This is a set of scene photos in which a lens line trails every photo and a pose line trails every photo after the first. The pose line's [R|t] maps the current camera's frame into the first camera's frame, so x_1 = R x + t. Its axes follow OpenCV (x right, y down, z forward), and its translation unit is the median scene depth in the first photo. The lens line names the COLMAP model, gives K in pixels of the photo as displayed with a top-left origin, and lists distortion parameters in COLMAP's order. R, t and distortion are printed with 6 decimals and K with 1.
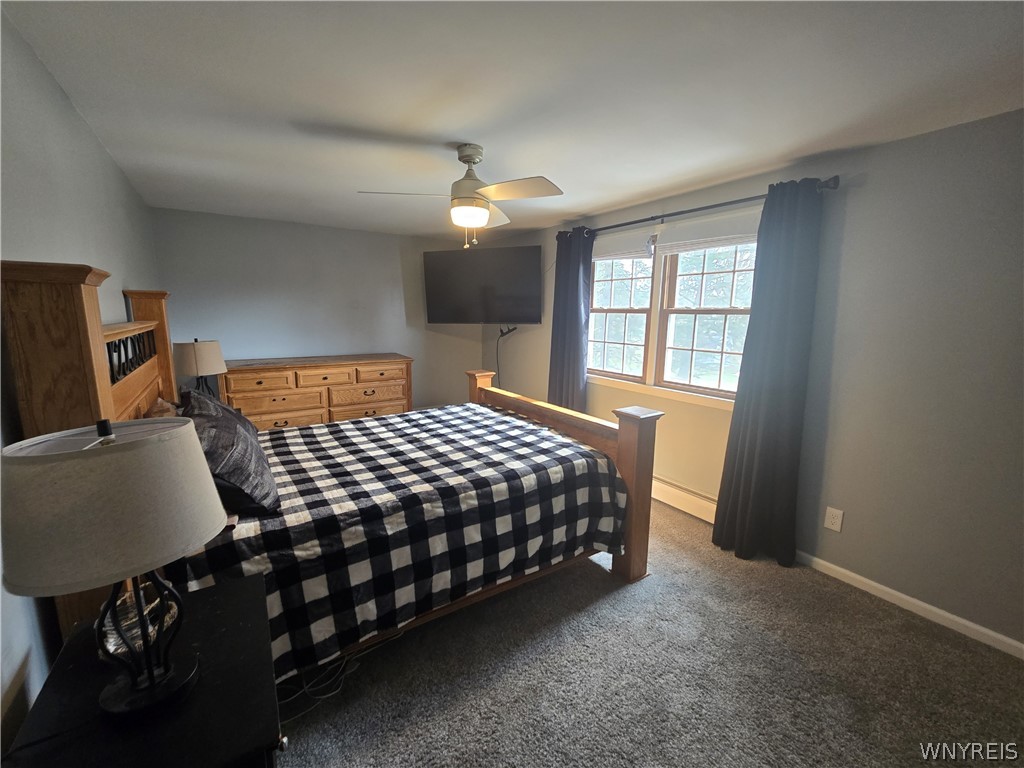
lens RADIAL K [[420.9, 0, 512.9], [0, 420.9, 384.6], [0, 0, 1]] dist [-0.002652, -0.000243]
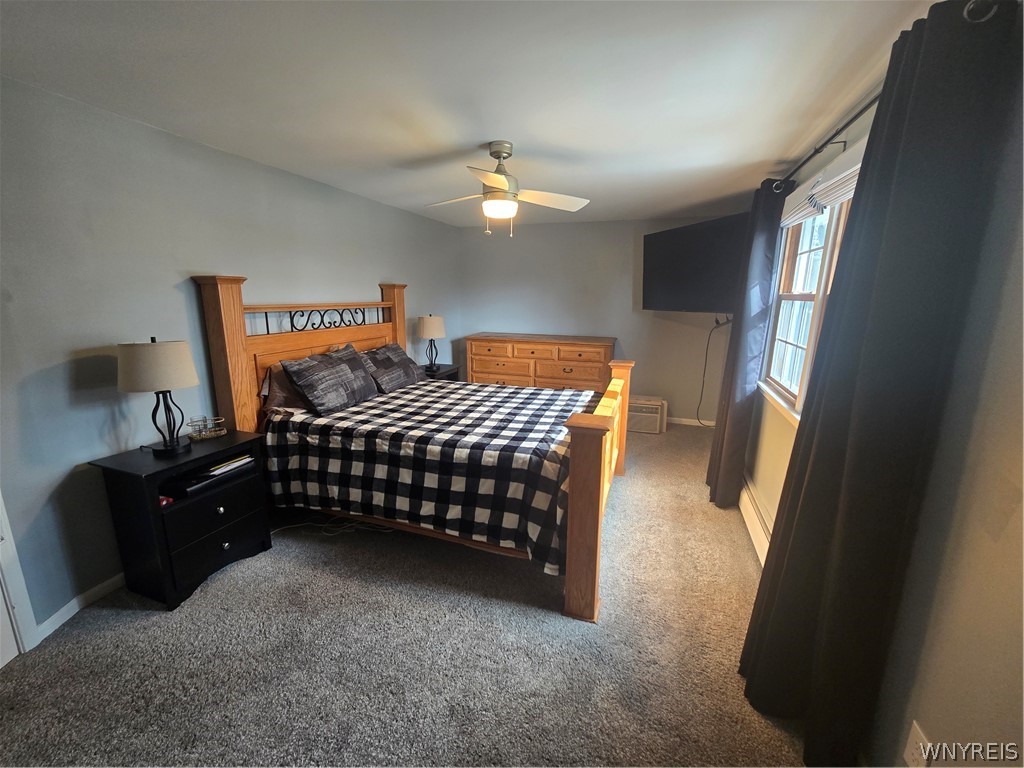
lens RADIAL K [[420.9, 0, 518.3], [0, 420.9, 385.4], [0, 0, 1]] dist [-0.002652, -0.000243]
pose [[0.616270, 0.166084, -0.769823, 0.845576], [-0.140161, 0.985034, 0.100311, -0.066563], [0.774962, 0.046081, 0.630326, 0.379712]]
